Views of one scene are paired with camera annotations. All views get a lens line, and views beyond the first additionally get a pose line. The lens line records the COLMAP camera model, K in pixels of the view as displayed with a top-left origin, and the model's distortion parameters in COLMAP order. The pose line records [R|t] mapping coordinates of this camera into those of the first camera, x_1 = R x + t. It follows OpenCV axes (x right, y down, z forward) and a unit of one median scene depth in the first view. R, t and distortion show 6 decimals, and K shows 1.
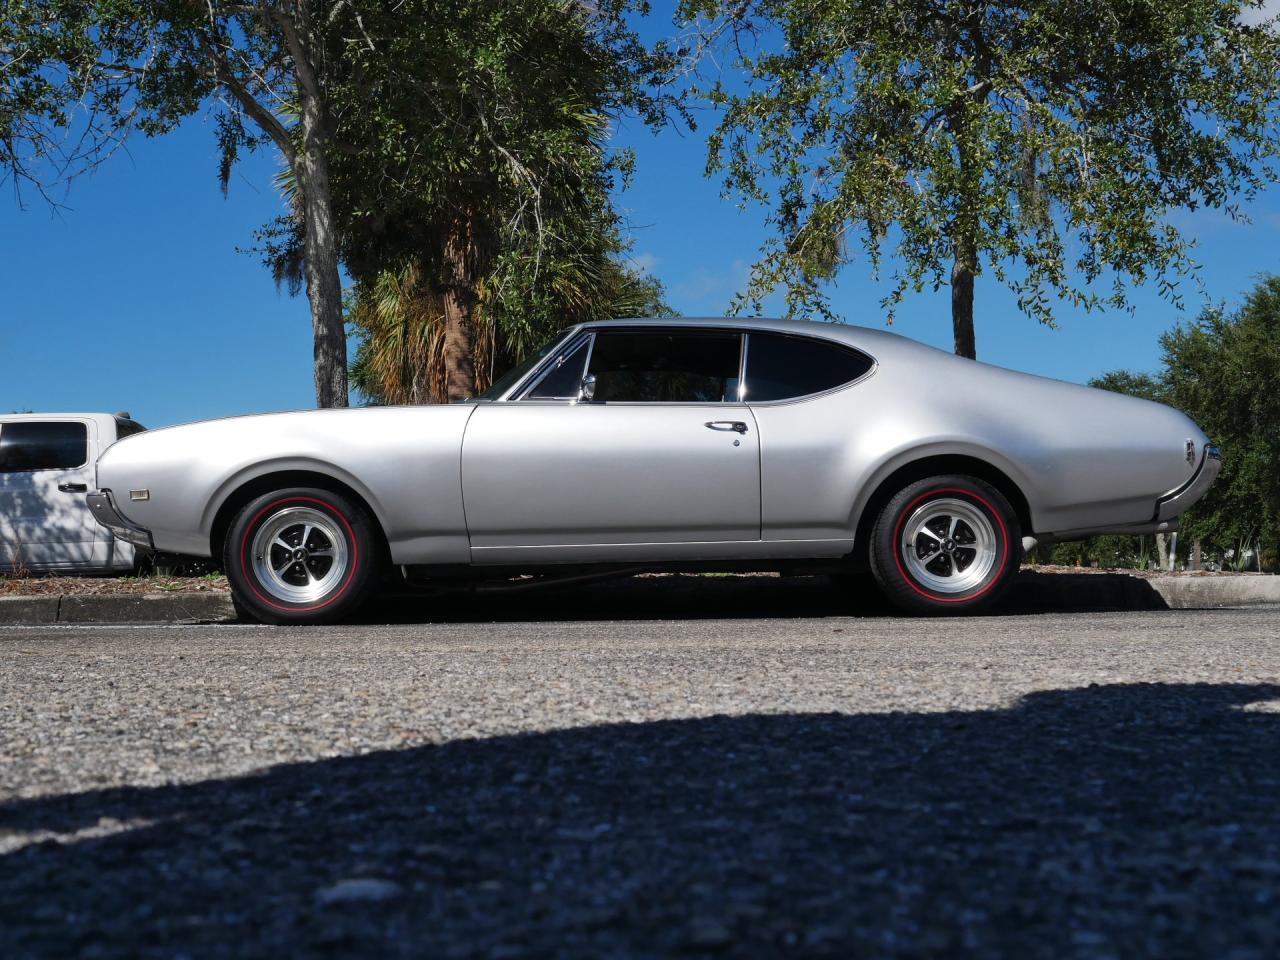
lens RADIAL K [[1633.9, 0, 601.3], [0, 1633.9, 478.7], [0, 0, 1]] dist [-0.003990, -0.007475]
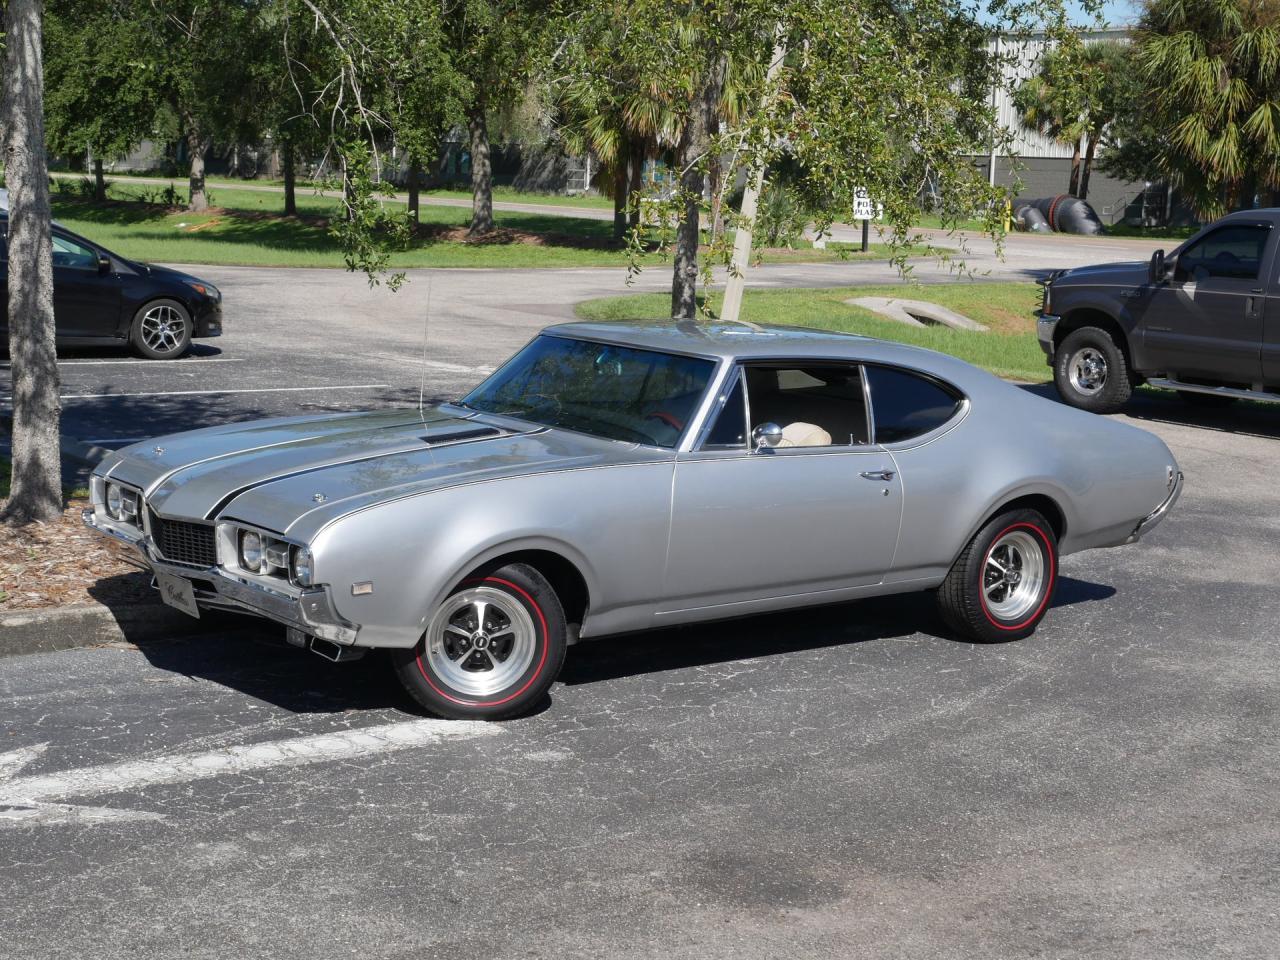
lens RADIAL K [[2186.1, 0, 640.0], [0, 2186.1, 480.0], [0, 0, 1]] dist [0.000117, 0.029991]
pose [[0.771731, -0.043464, 0.634463, -0.836105], [-0.096700, 0.978041, 0.184622, -0.248469], [-0.628555, -0.203831, 0.750581, 0.098701]]
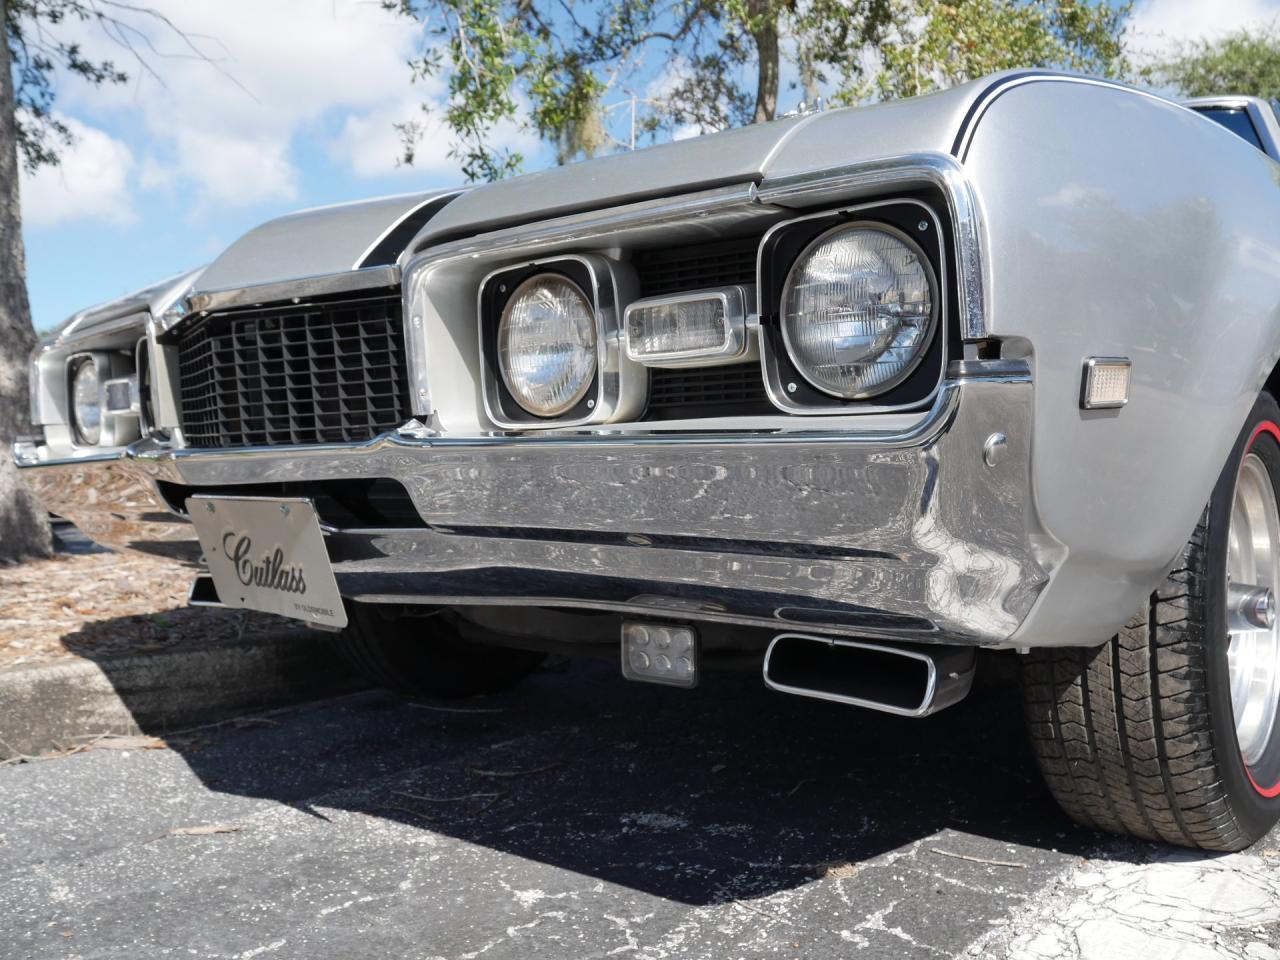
lens RADIAL K [[1072.4, 0, 640.0], [0, 1072.4, 480.0], [0, 0, 1]] dist [-0.008609, -0.007734]
pose [[0.651070, -0.012750, 0.758911, -0.399865], [-0.033724, 0.998386, 0.045705, 0.017505], [-0.758268, -0.055351, 0.649589, 0.924021]]
